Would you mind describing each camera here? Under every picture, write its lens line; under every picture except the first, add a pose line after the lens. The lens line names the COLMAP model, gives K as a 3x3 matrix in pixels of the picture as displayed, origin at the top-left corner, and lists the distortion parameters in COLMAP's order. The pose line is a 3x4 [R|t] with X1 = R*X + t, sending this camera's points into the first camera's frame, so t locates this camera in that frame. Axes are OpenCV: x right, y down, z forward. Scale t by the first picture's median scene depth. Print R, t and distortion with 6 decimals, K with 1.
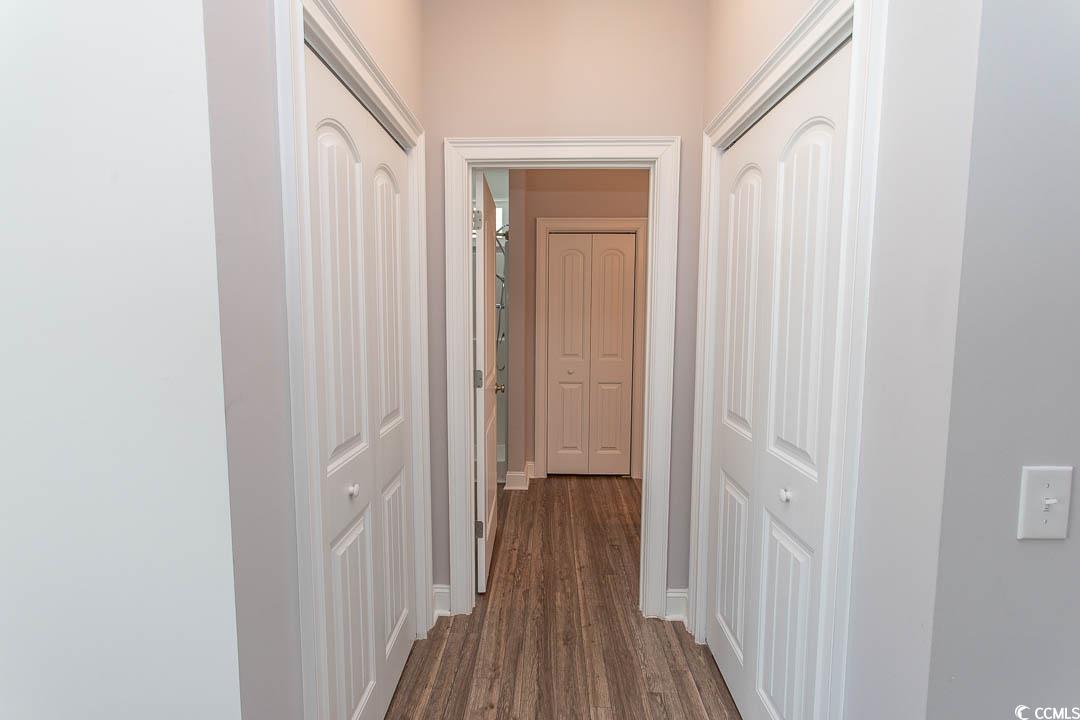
lens RADIAL K [[506.1, 0, 546.9], [0, 506.1, 358.6], [0, 0, 1]] dist [0.000941, 0.002238]
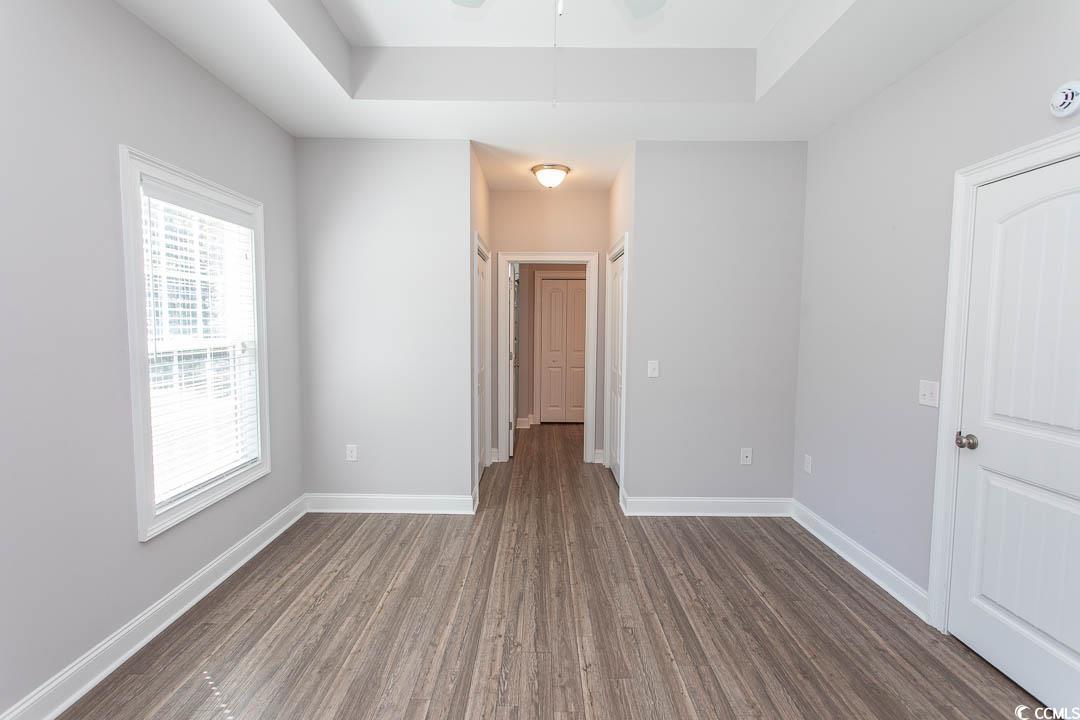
lens RADIAL K [[506.1, 0, 540.5], [0, 506.1, 356.4], [0, 0, 1]] dist [0.000941, 0.002238]
pose [[0.999940, -0.010718, 0.002306, -0.001205], [0.010796, 0.999242, -0.037410, 0.025306], [-0.001903, 0.037433, 0.999297, -0.274662]]
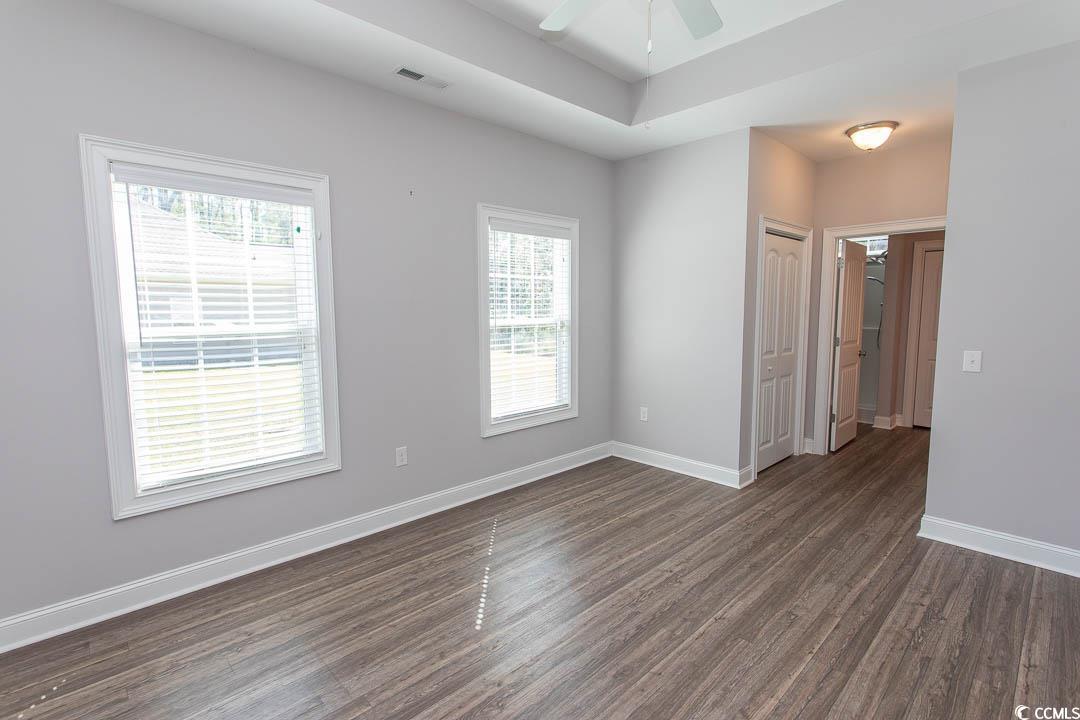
lens RADIAL K [[506.1, 0, 543.5], [0, 506.1, 355.8], [0, 0, 1]] dist [0.000941, 0.002238]
pose [[0.702412, 0.047858, -0.710160, 0.759981], [-0.058012, 0.998267, 0.009895, 0.052591], [0.709403, 0.034248, 0.703971, -0.326844]]
